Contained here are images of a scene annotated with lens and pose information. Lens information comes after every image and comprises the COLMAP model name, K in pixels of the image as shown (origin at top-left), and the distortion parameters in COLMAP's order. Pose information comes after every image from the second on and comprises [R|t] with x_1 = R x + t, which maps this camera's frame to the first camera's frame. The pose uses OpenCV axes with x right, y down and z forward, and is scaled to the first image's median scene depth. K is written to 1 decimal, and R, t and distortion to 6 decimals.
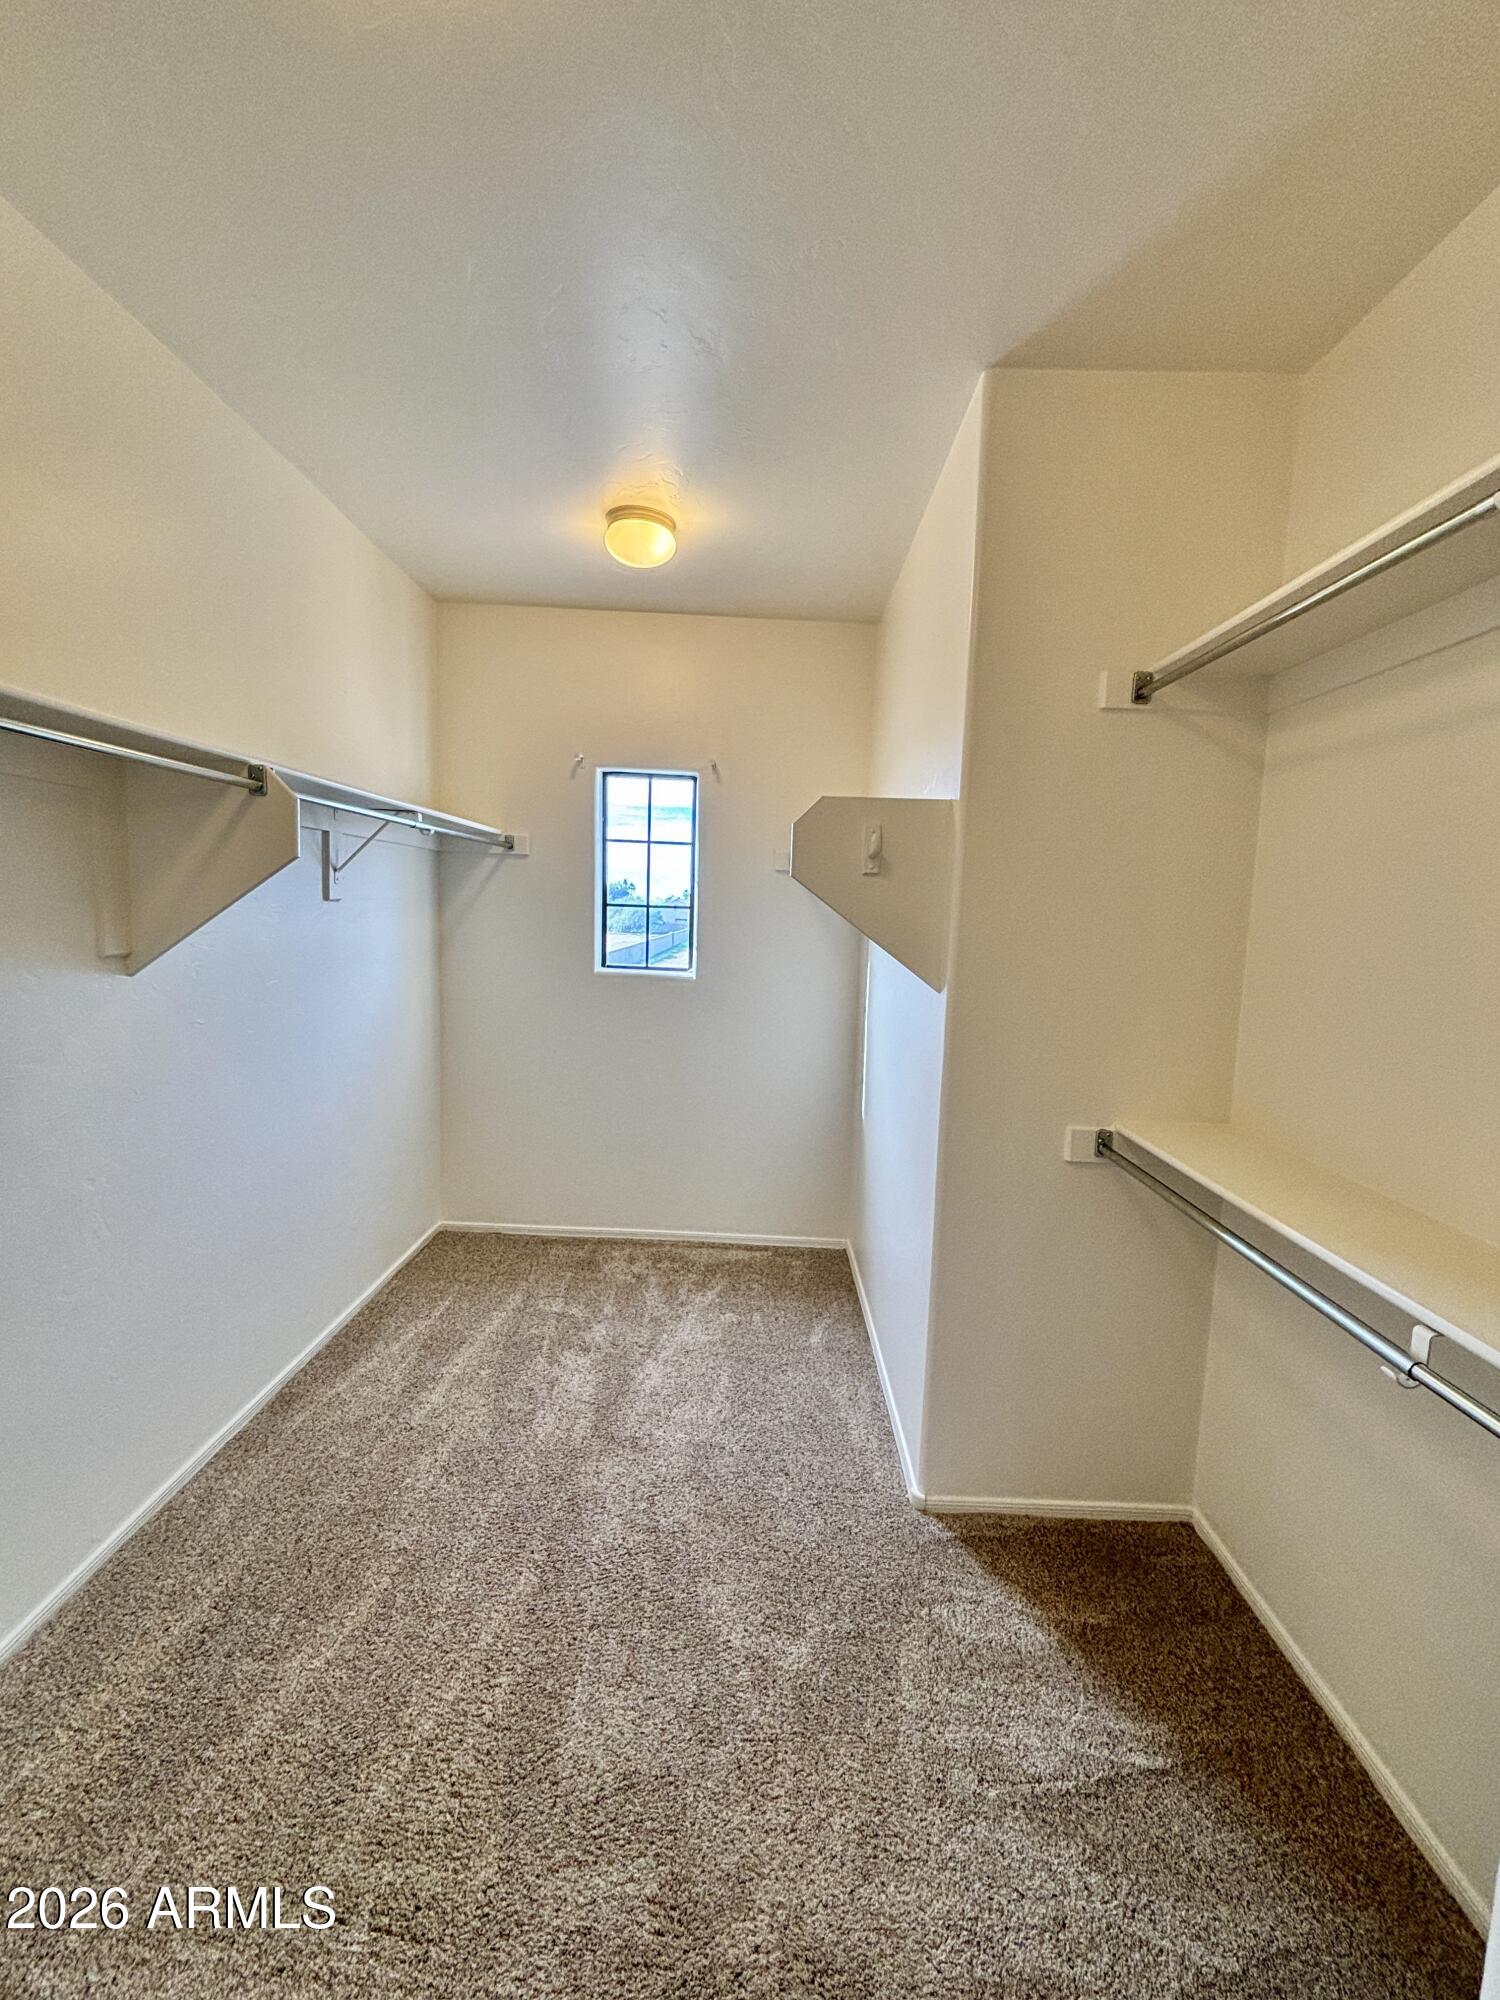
lens RADIAL K [[804.4, 0, 755.5], [0, 804.4, 994.2], [0, 0, 1]] dist [0.000934, -0.002899]
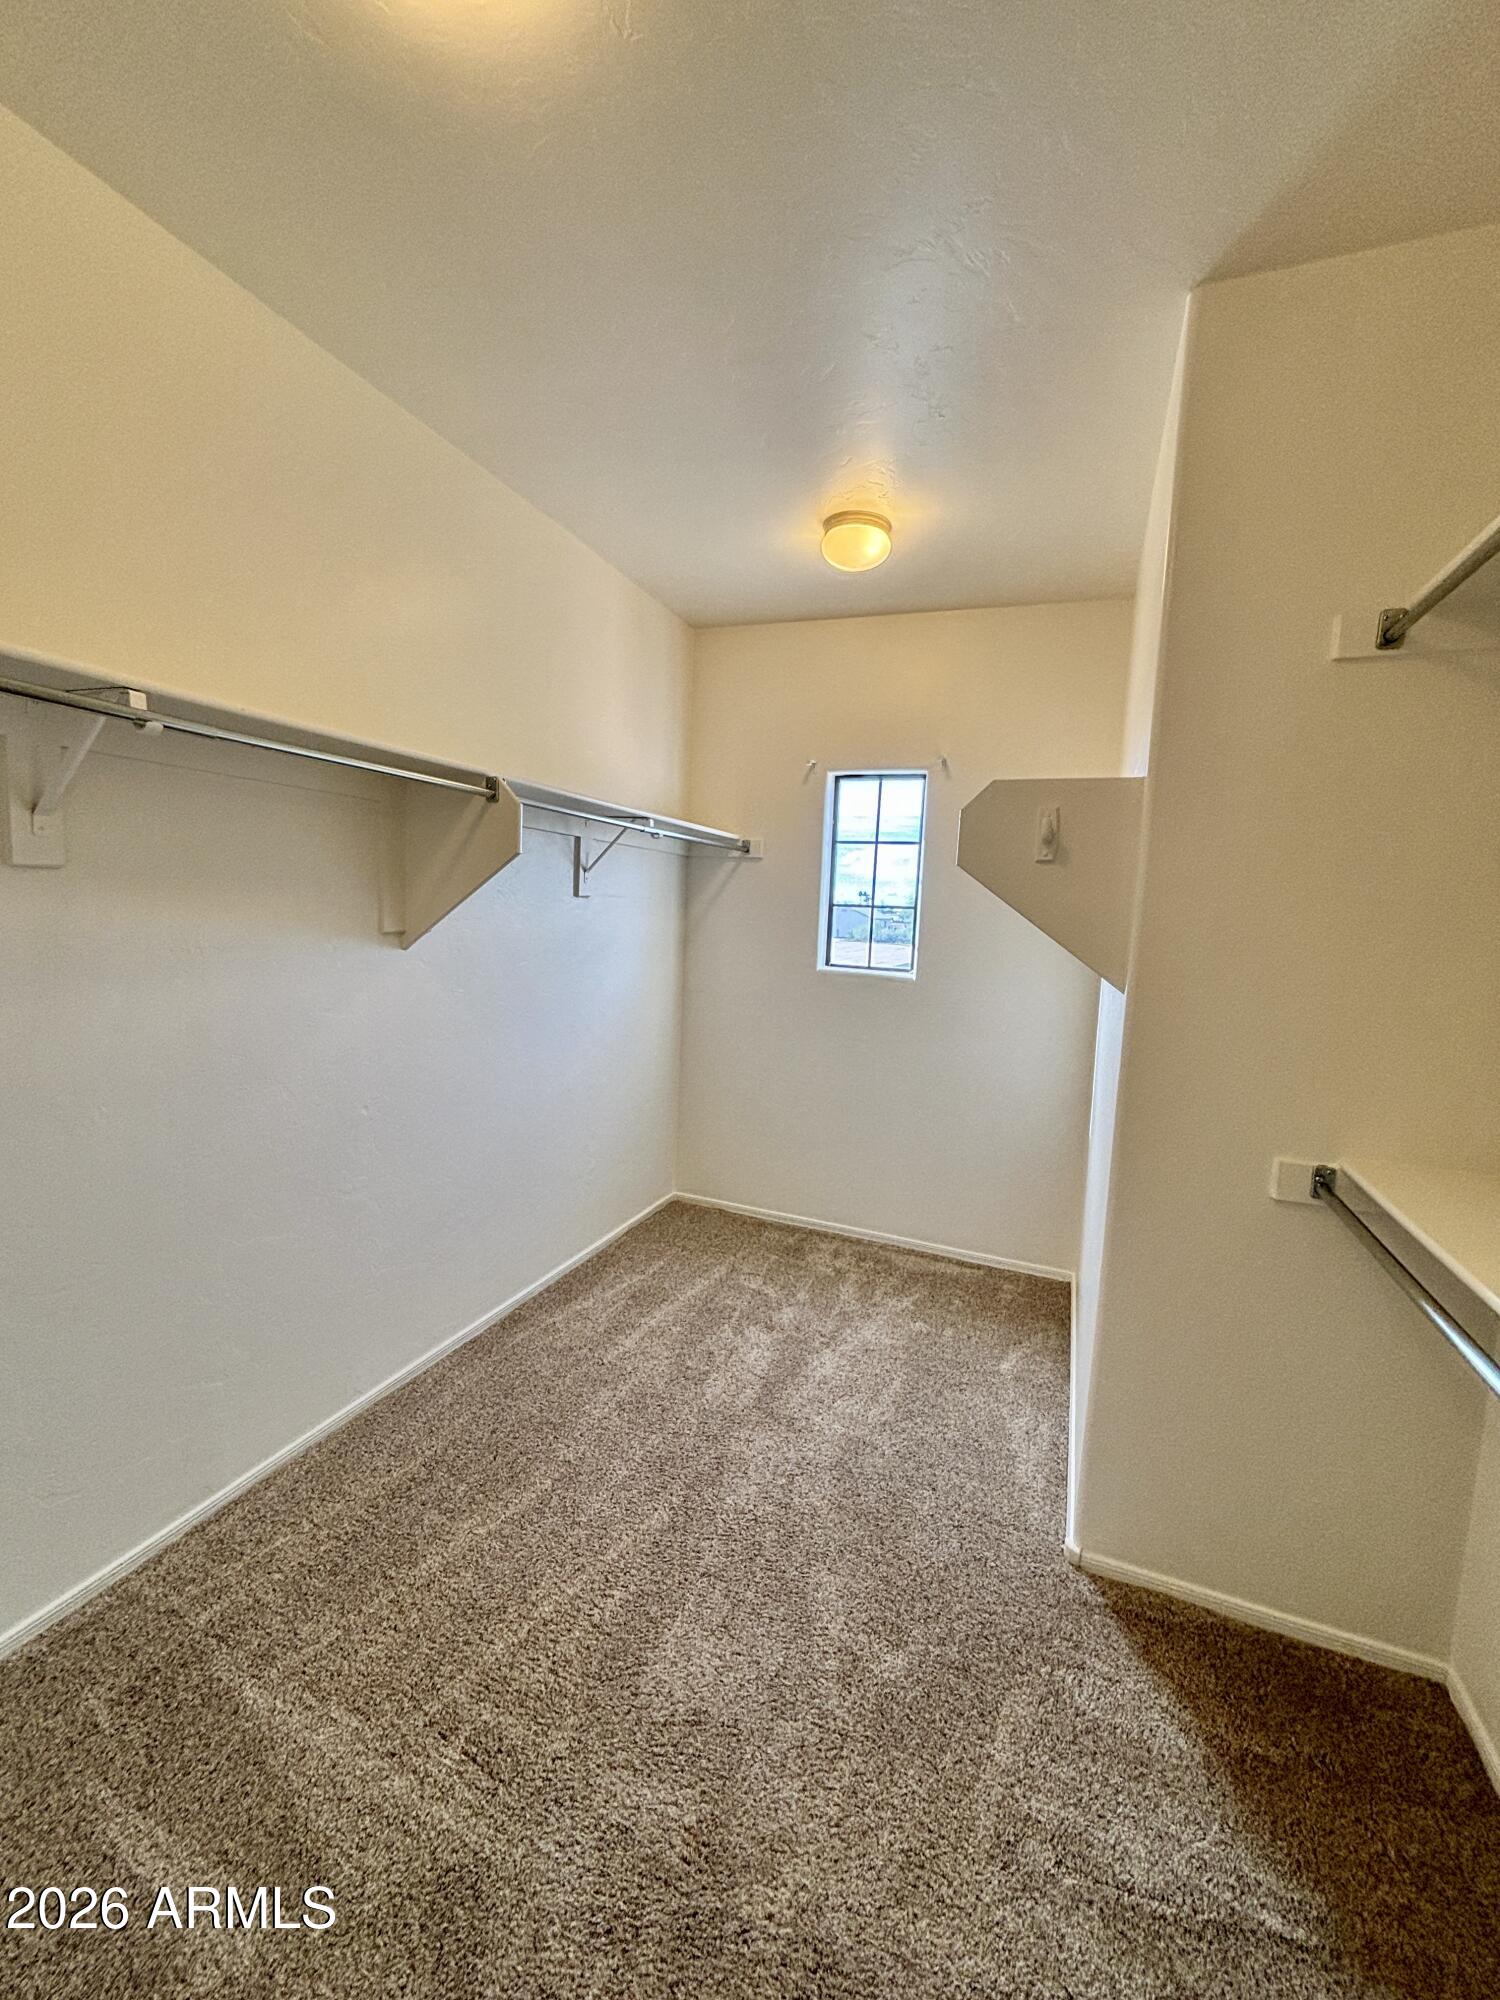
lens RADIAL K [[804.4, 0, 753.2], [0, 804.4, 995.5], [0, 0, 1]] dist [0.000592, -0.003567]
pose [[0.931256, 0.043792, -0.361725, 0.177457], [-0.049278, 0.998767, -0.005951, 0.027730], [0.361019, 0.023367, 0.932266, 0.018164]]
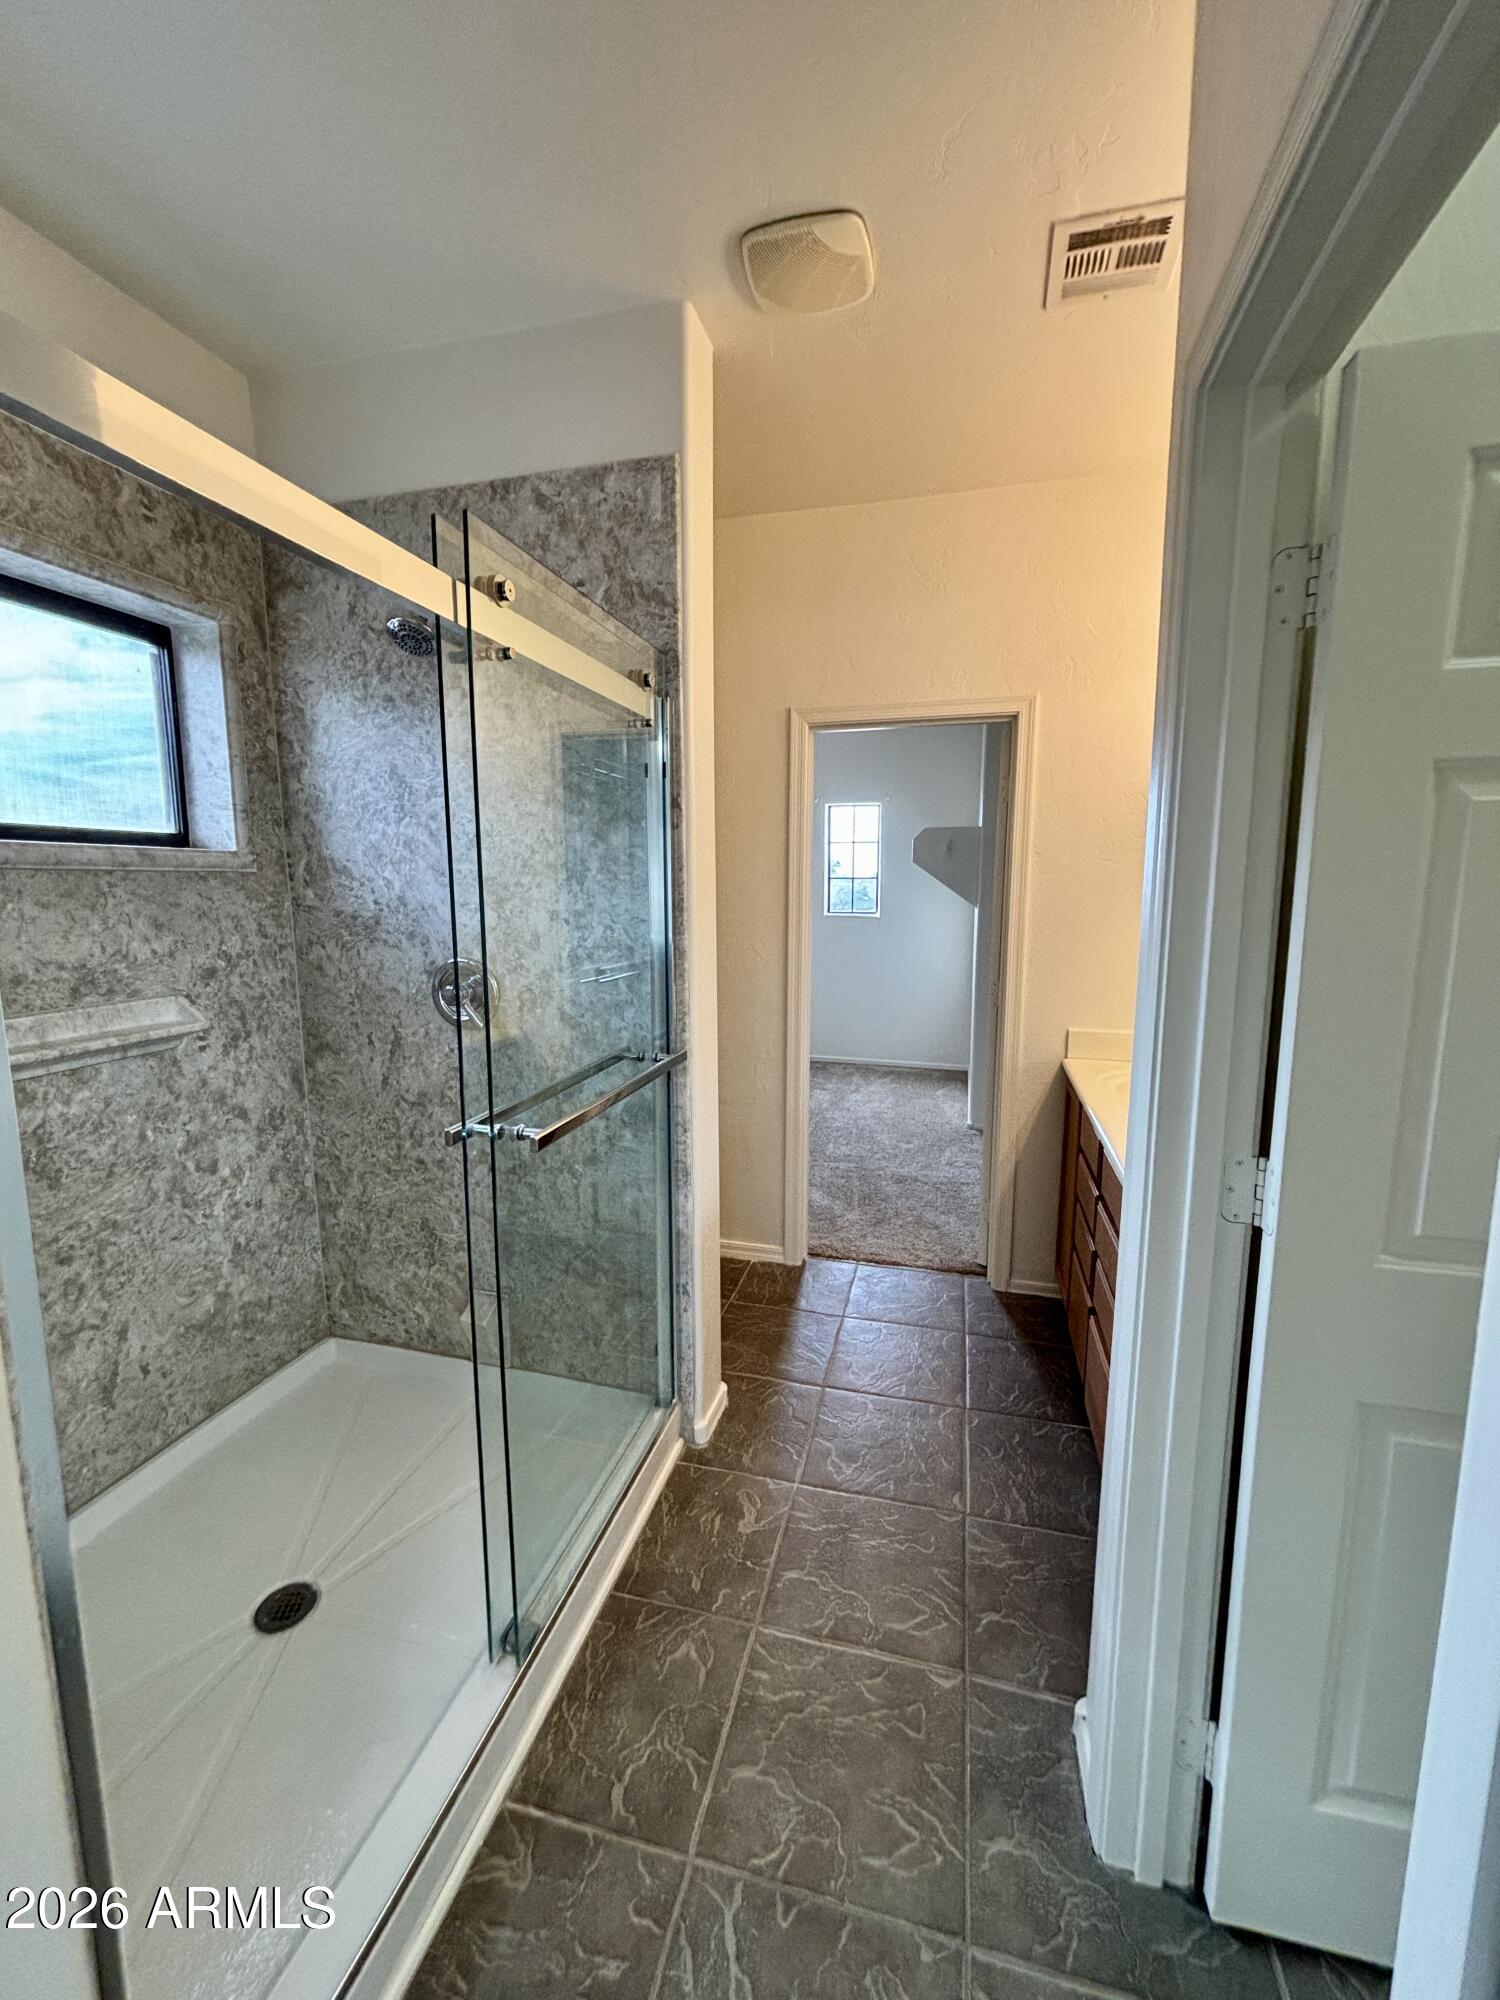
lens RADIAL K [[804.4, 0, 753.2], [0, 804.4, 995.5], [0, 0, 1]] dist [0.000592, -0.003567]
pose [[0.966493, -0.001647, -0.256688, 0.206424], [0.007839, 0.999702, 0.023099, 0.204129], [0.256574, -0.024337, 0.966218, -1.489336]]
